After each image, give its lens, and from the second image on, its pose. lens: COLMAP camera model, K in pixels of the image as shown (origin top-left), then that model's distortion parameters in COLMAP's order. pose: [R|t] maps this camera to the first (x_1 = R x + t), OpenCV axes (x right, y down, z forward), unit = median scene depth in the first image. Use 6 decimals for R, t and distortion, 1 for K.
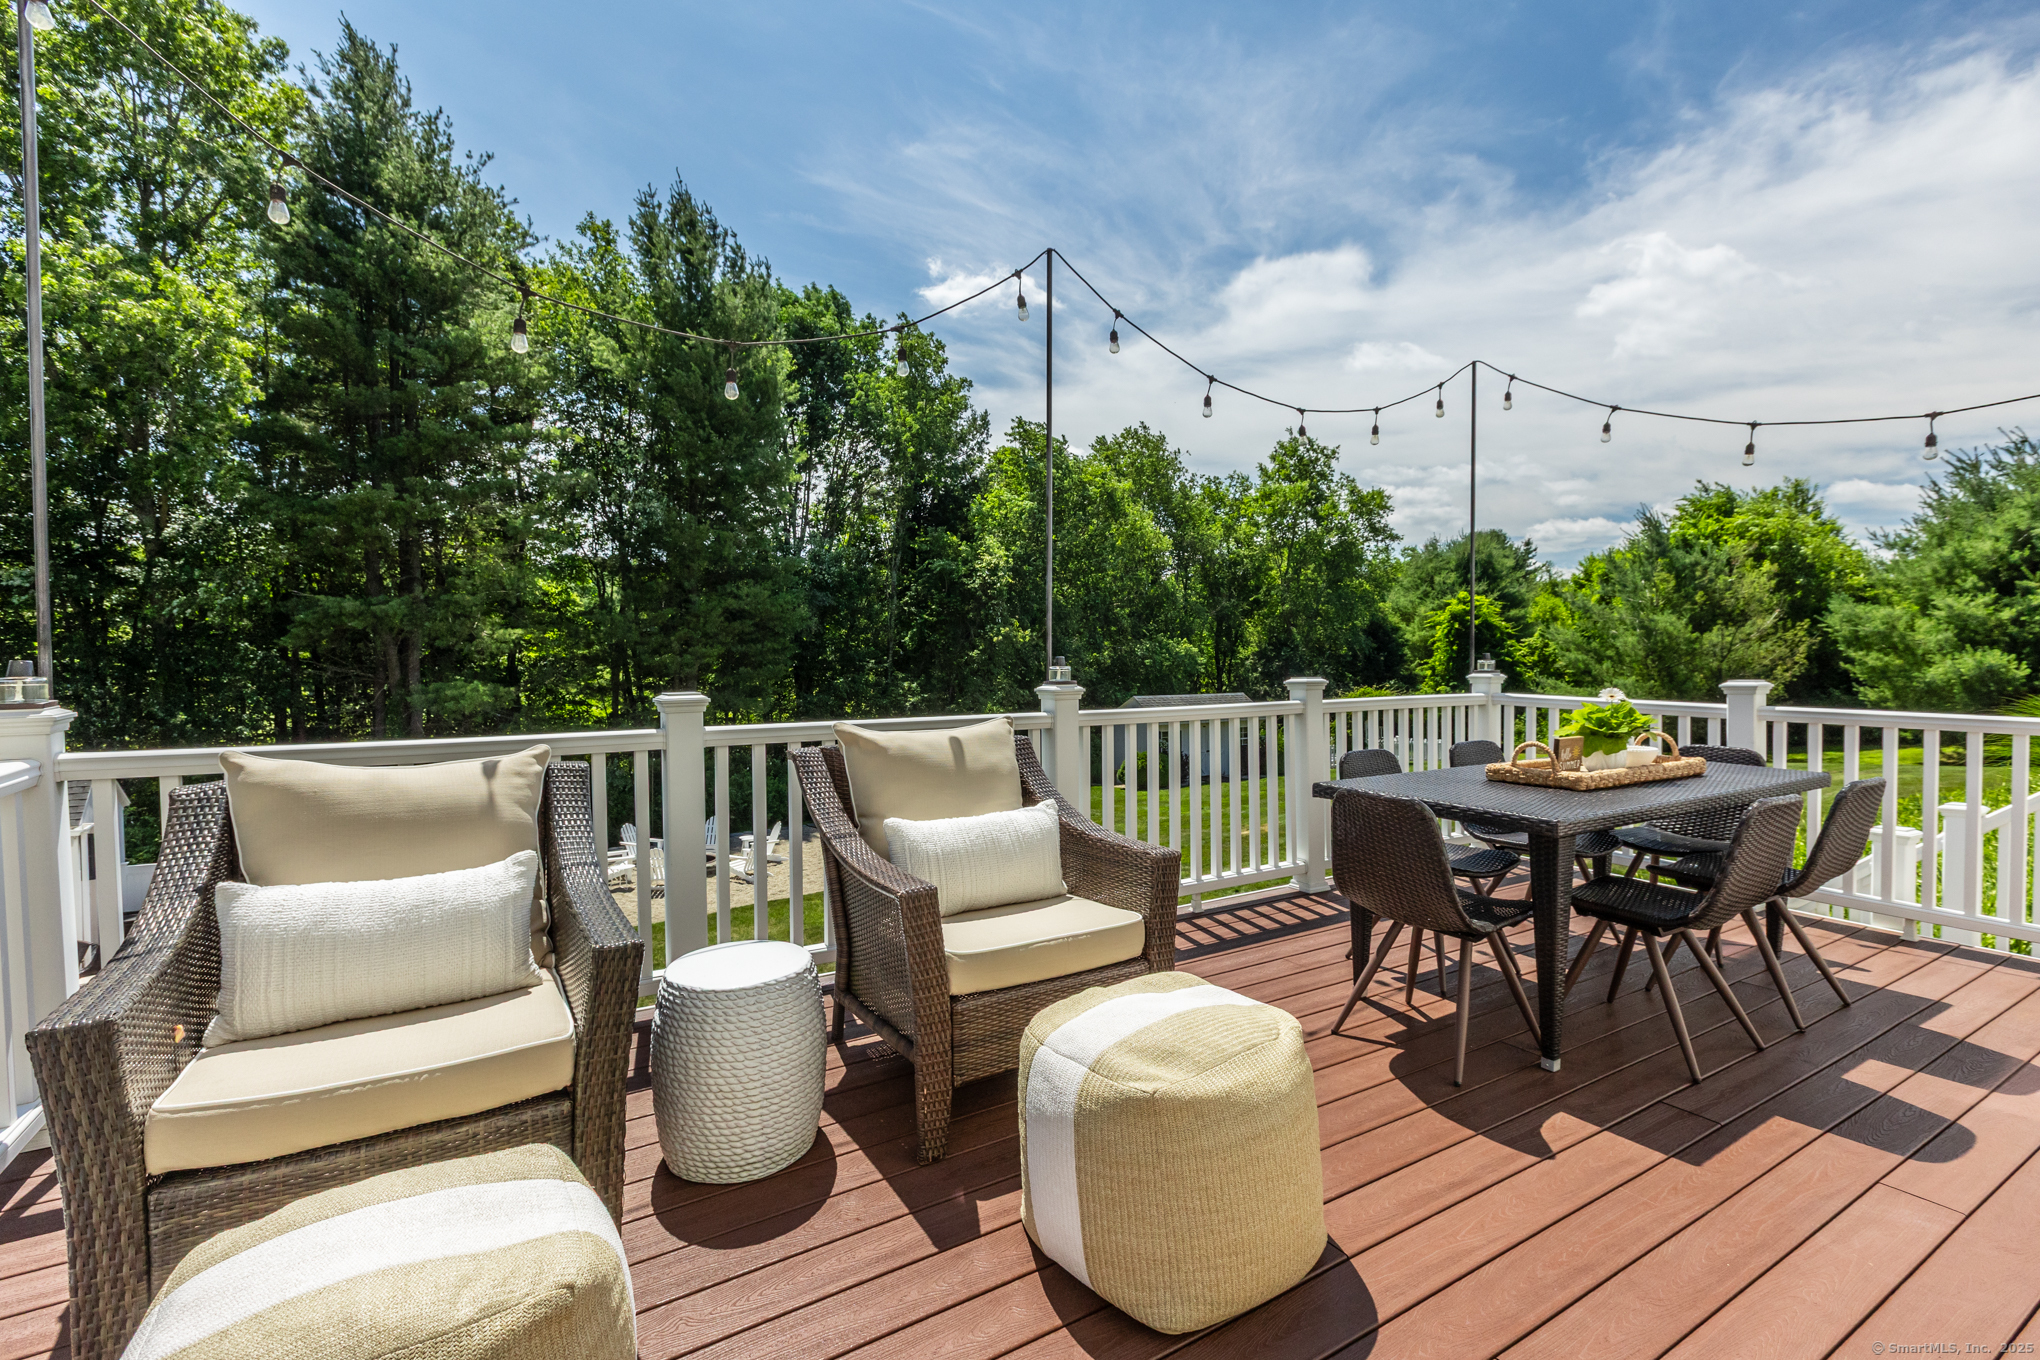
lens RADIAL K [[888.8, 0, 1012.4], [0, 888.8, 678.7], [0, 0, 1]] dist [0.005999, -0.002159]
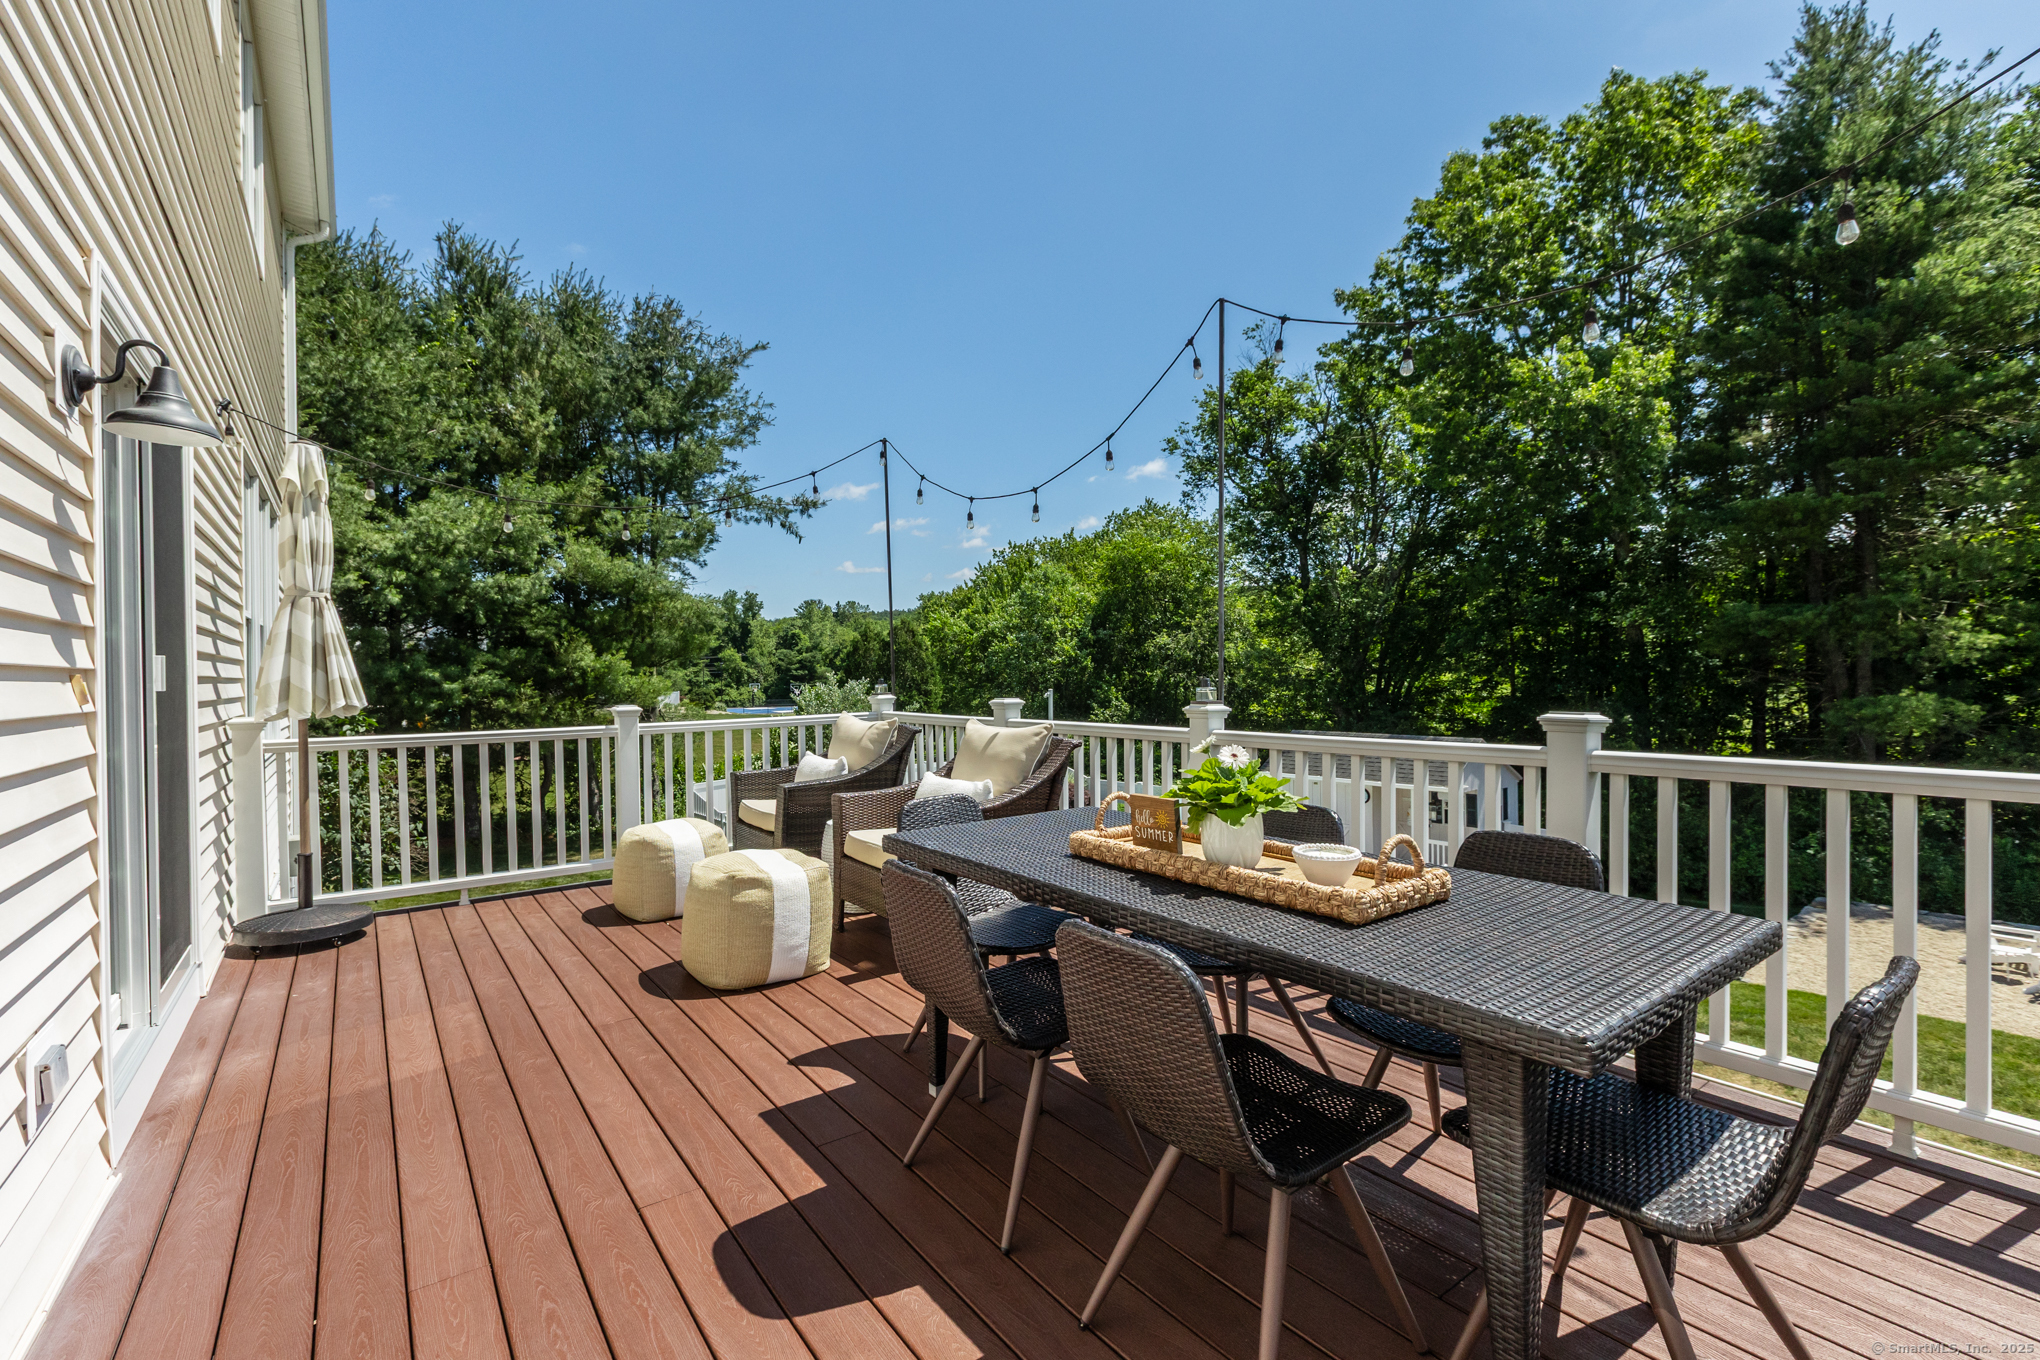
lens RADIAL K [[888.8, 0, 1028.2], [0, 888.8, 678.5], [0, 0, 1]] dist [0.005999, -0.002159]
pose [[0.110002, 0.002178, -0.993929, 1.046356], [-0.019603, 0.999808, 0.000021, -0.019985], [0.993738, 0.019482, 0.110023, 0.641048]]
